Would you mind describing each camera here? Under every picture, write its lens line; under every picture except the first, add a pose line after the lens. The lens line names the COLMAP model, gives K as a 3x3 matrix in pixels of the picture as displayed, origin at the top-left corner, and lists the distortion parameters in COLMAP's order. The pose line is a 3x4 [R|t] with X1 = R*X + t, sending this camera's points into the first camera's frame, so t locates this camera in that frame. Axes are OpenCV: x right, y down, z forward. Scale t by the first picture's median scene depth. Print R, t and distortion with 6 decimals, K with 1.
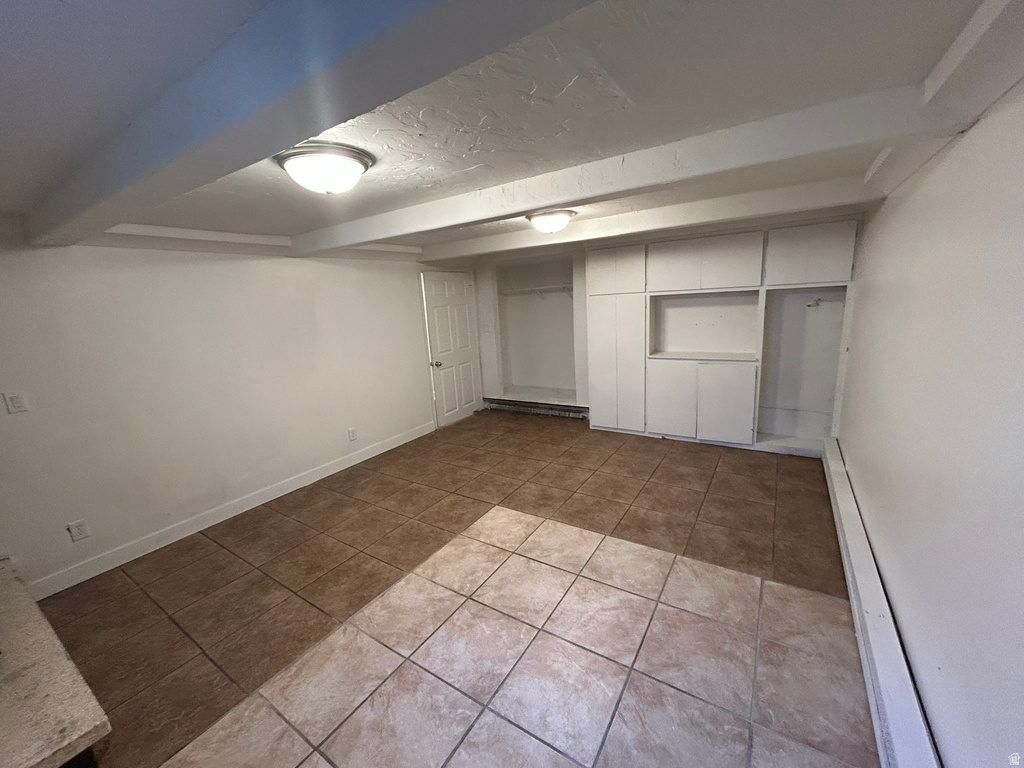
lens RADIAL K [[412.2, 0, 511.5], [0, 412.2, 383.2], [0, 0, 1]] dist [0.004394, 0.000346]
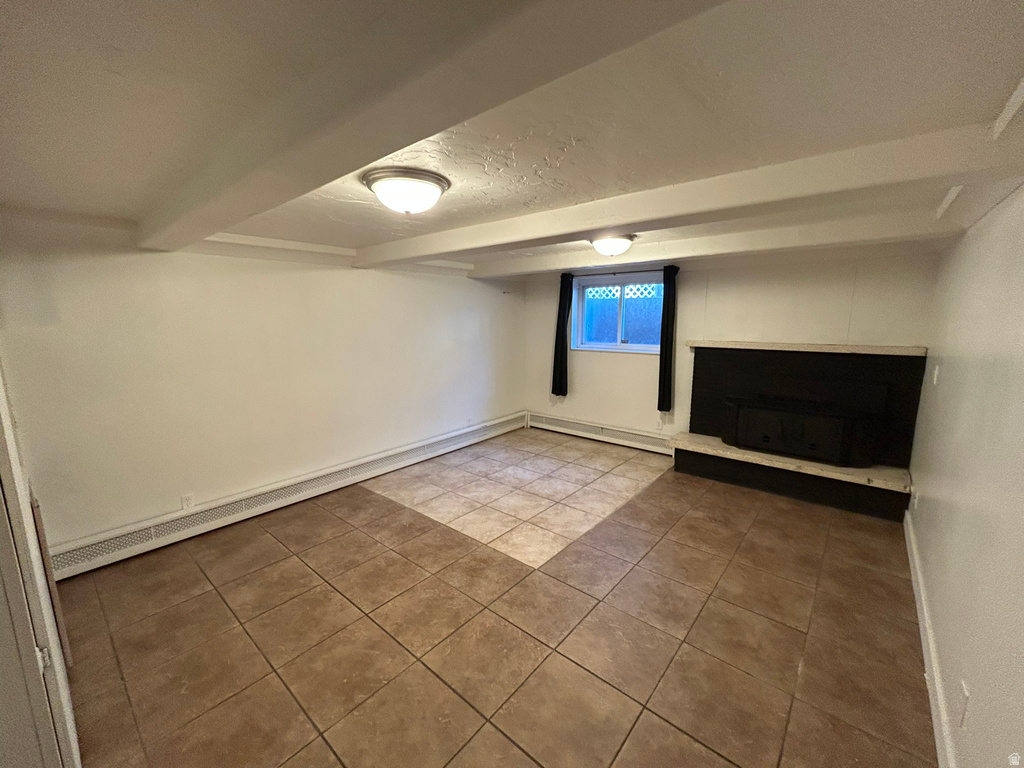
lens RADIAL K [[412.2, 0, 511.5], [0, 412.2, 384.3], [0, 0, 1]] dist [0.004394, 0.000346]
pose [[-0.989244, 0.046248, 0.138769, -0.132697], [0.093439, 0.929705, 0.356254, -0.381254], [-0.112538, 0.365389, -0.924027, 1.834946]]
